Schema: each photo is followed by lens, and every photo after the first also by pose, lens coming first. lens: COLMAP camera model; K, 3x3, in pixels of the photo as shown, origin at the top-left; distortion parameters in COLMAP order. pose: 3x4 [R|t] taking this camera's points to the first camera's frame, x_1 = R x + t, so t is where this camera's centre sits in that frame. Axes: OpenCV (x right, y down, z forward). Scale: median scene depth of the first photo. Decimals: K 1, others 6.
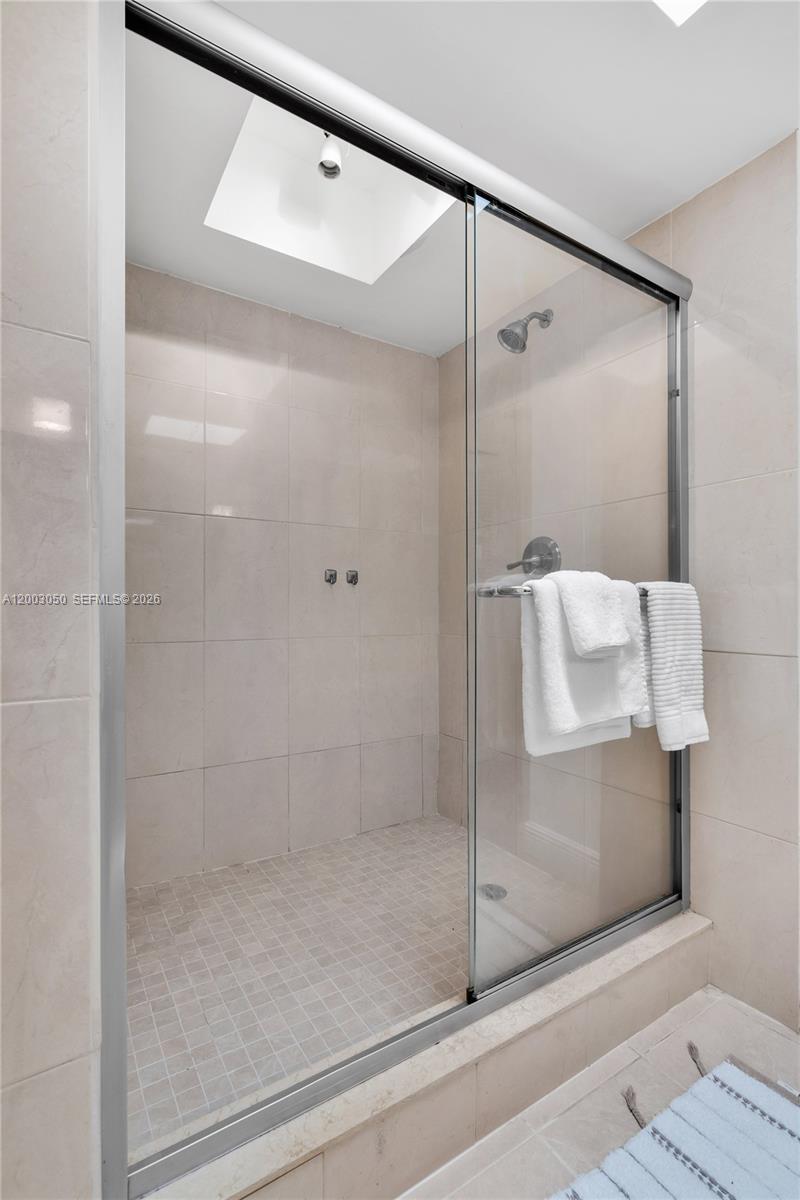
lens RADIAL K [[549.9, 0, 406.4], [0, 549.9, 605.3], [0, 0, 1]] dist [-0.004331, 0.000427]
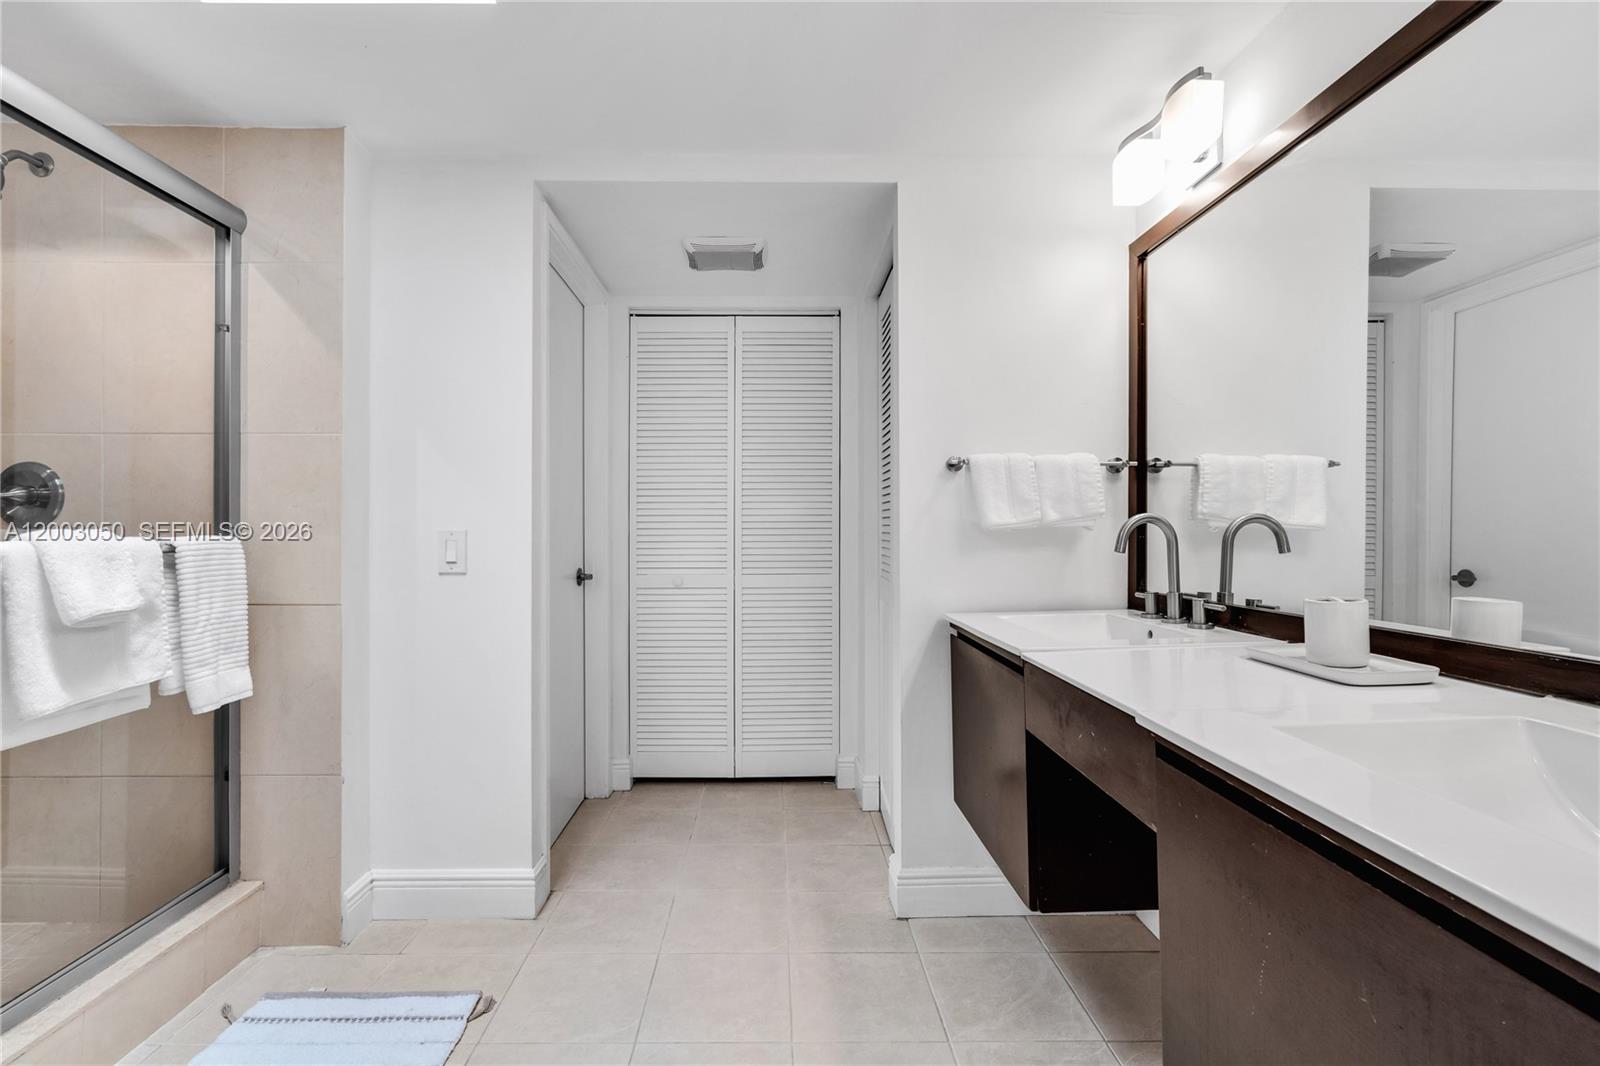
lens RADIAL K [[733.2, 0, 772.9], [0, 733.2, 528.4], [0, 0, 1]] dist [-0.004331, 0.000427]
pose [[0.531743, 0.004282, 0.846895, -0.071546], [-0.004968, 0.999986, -0.001936, -0.060008], [-0.846891, -0.003178, 0.531756, -0.511645]]
